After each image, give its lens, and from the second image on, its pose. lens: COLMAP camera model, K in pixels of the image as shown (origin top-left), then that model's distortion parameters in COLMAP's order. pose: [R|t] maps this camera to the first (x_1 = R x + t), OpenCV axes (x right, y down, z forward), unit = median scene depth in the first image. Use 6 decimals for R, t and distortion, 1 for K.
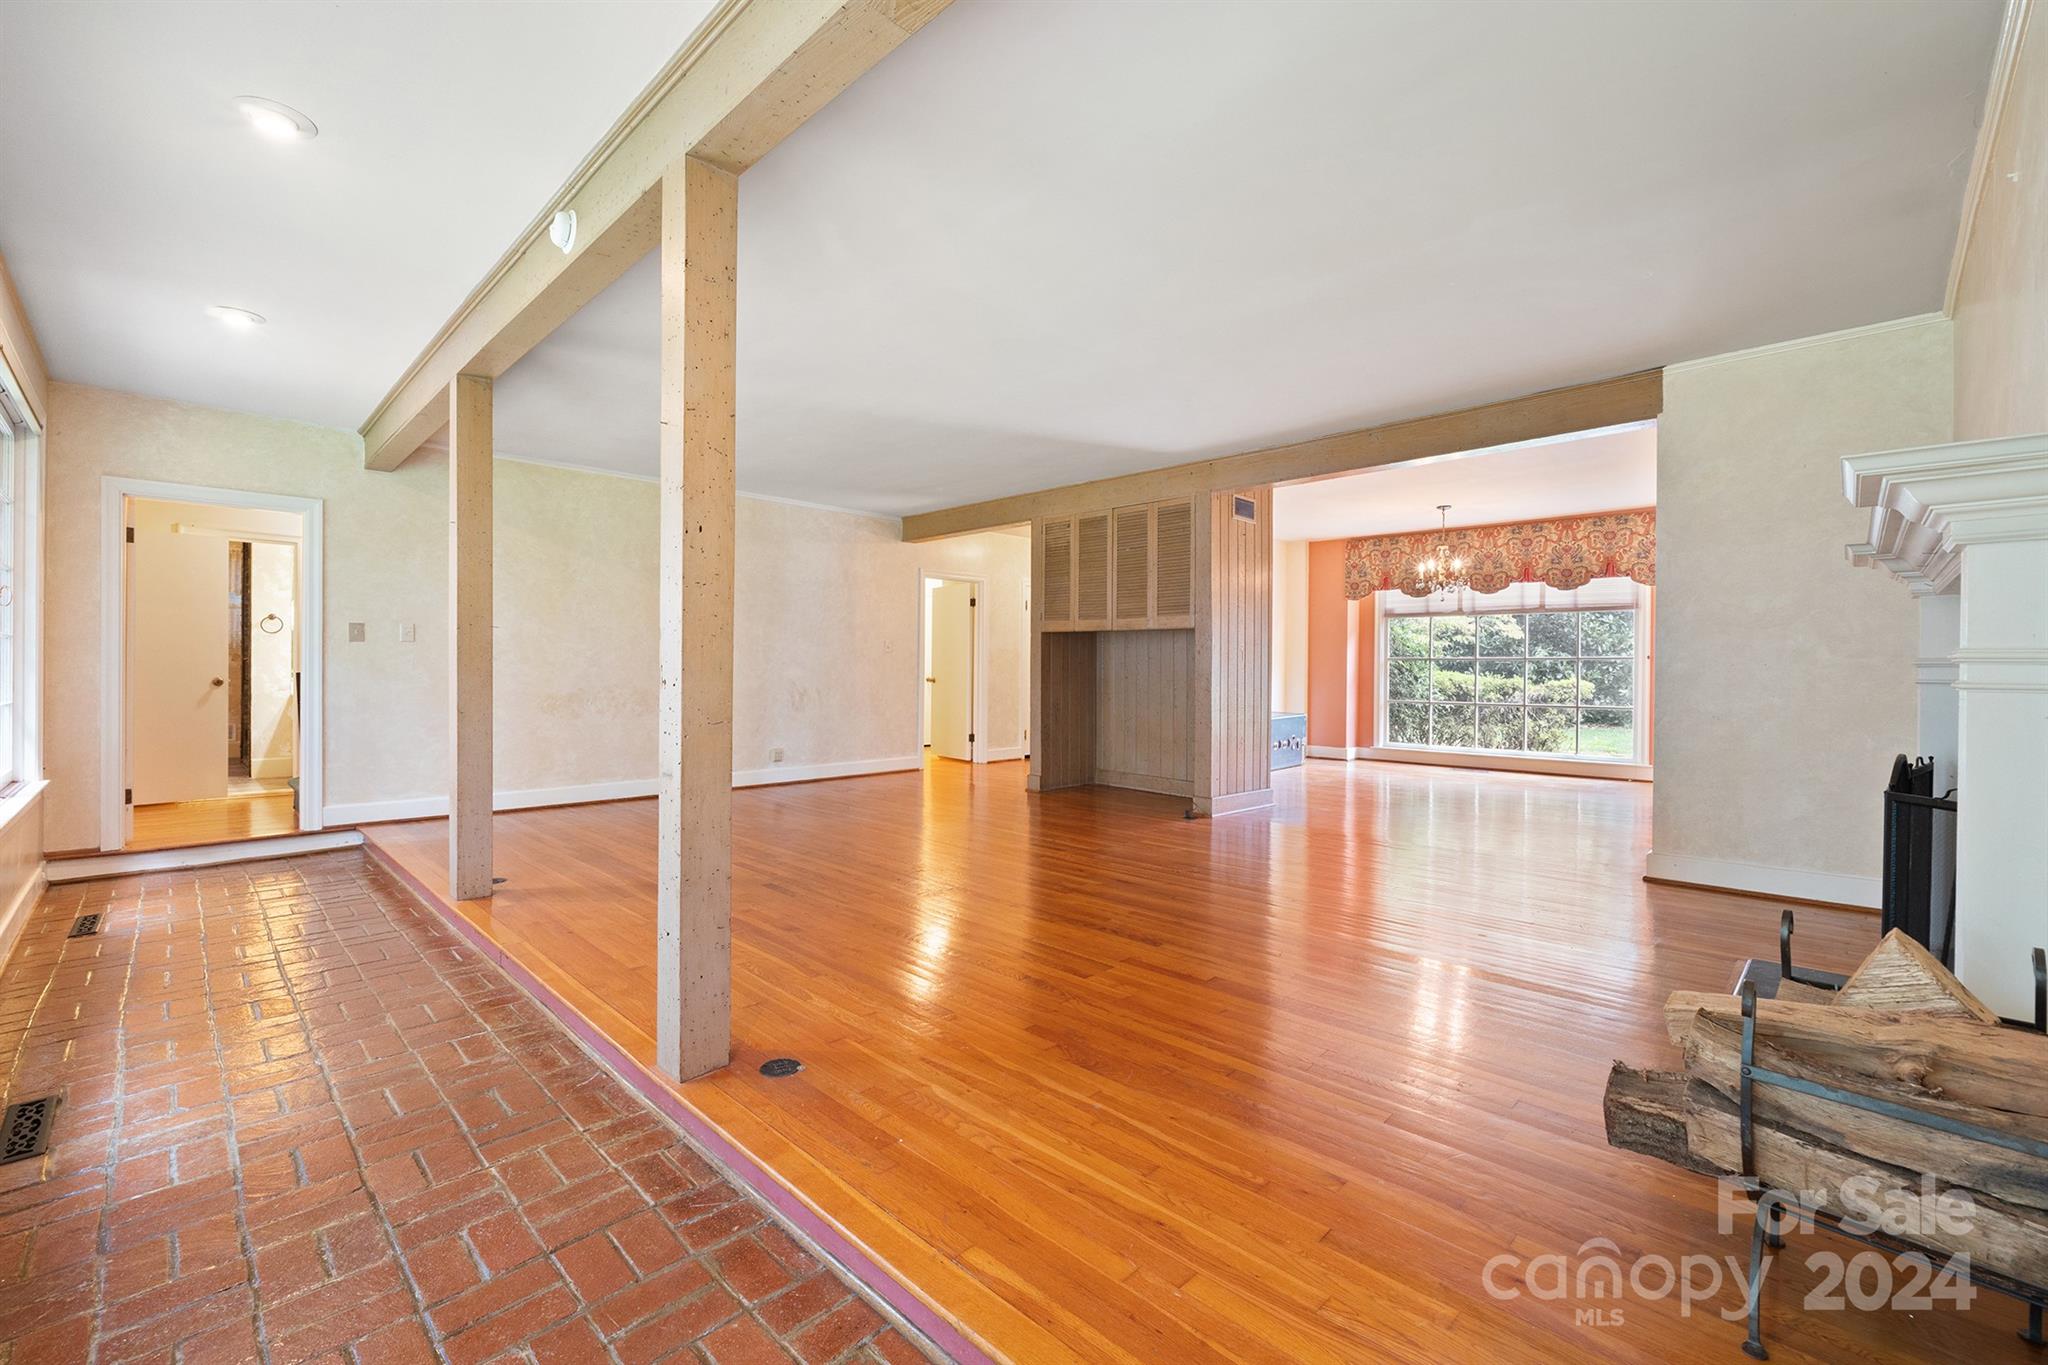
lens RADIAL K [[853.6, 0, 1024.0], [0, 853.6, 682.5], [0, 0, 1]] dist [-0.004027, -0.000244]
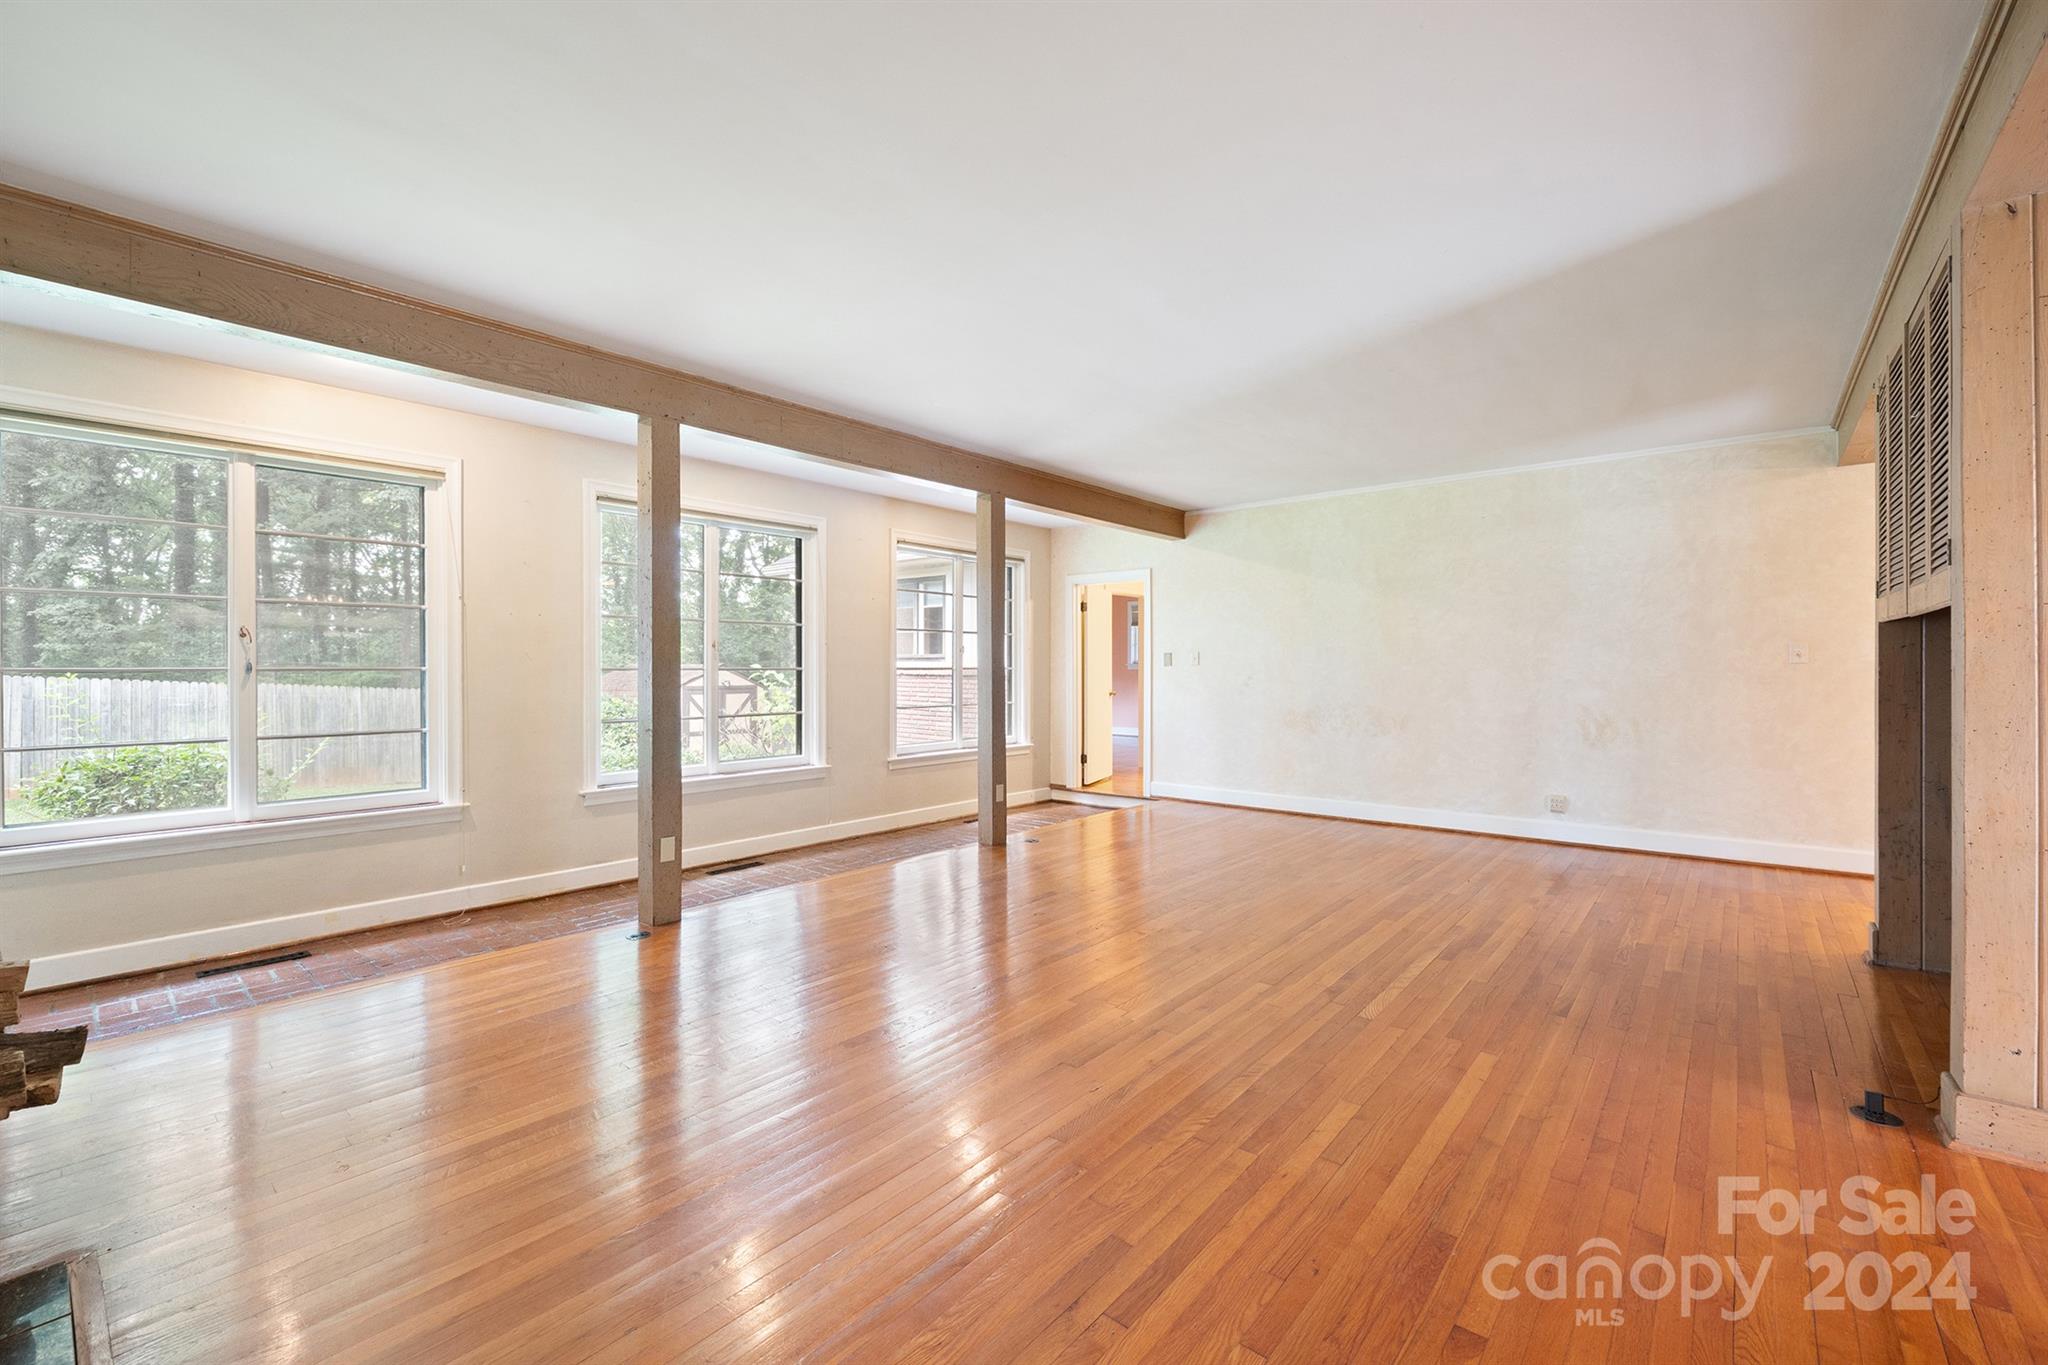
lens RADIAL K [[885.2, 0, 1031.1], [0, 885.2, 673.1], [0, 0, 1]] dist [-0.001660, -0.000384]
pose [[0.071153, -0.005041, -0.997453, 0.518469], [-0.019012, 0.999799, -0.006409, -0.018570], [0.997284, 0.019419, 0.071043, 0.546740]]
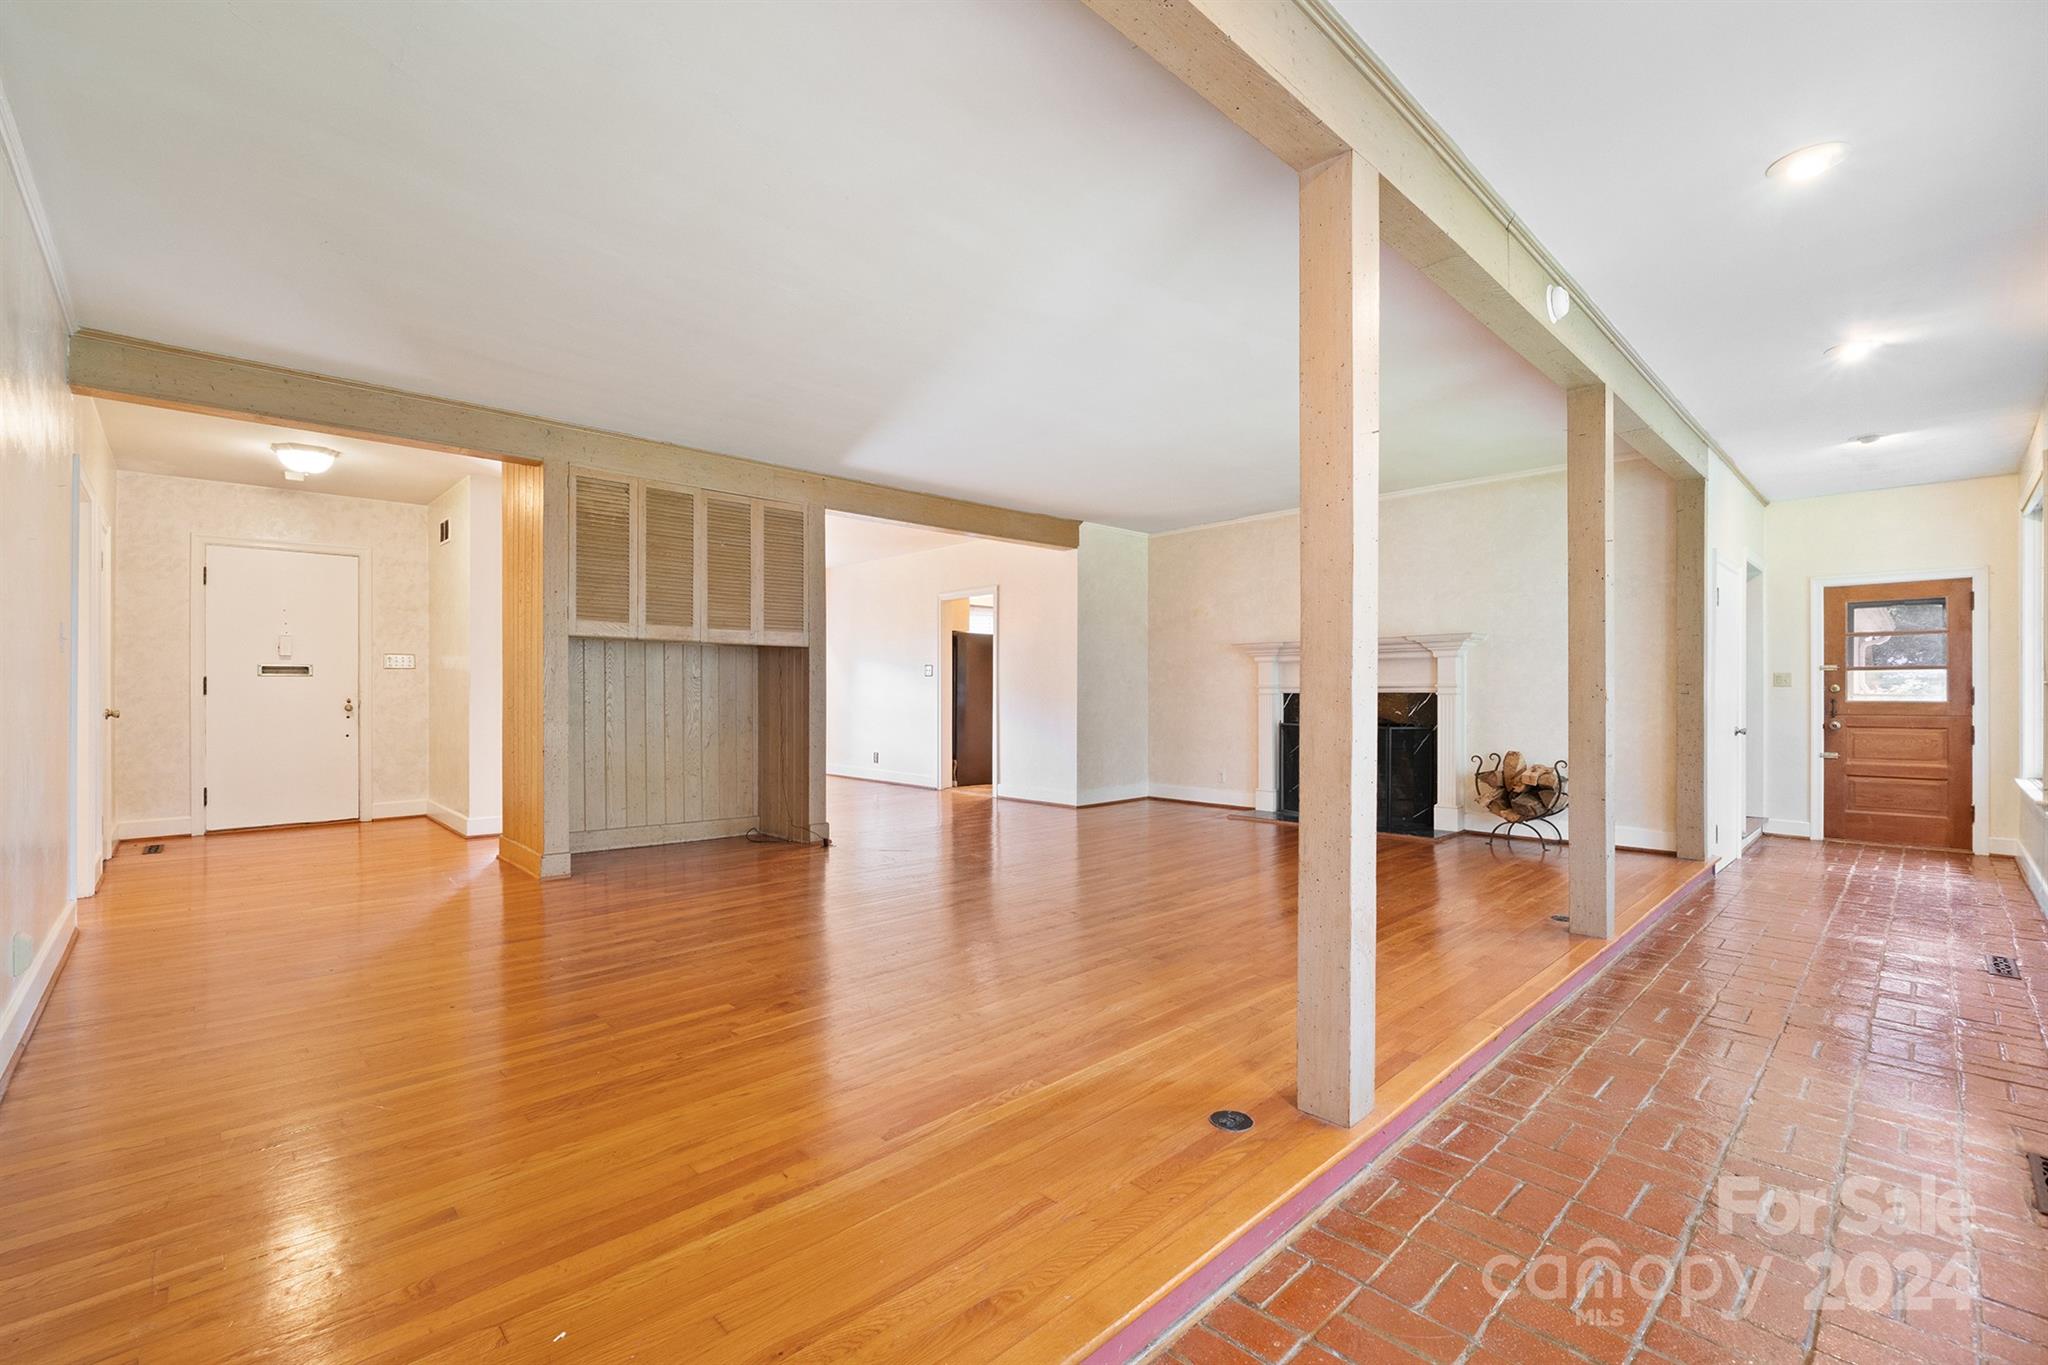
lens RADIAL K [[869.7, 0, 1016.8], [0, 869.7, 702.8], [0, 0, 1]] dist [-0.003833, -0.000140]
pose [[0.034970, -0.018890, 0.999210, -0.692729], [0.016656, 0.999693, 0.018317, -0.014359], [-0.999250, 0.016003, 0.035274, 0.676587]]
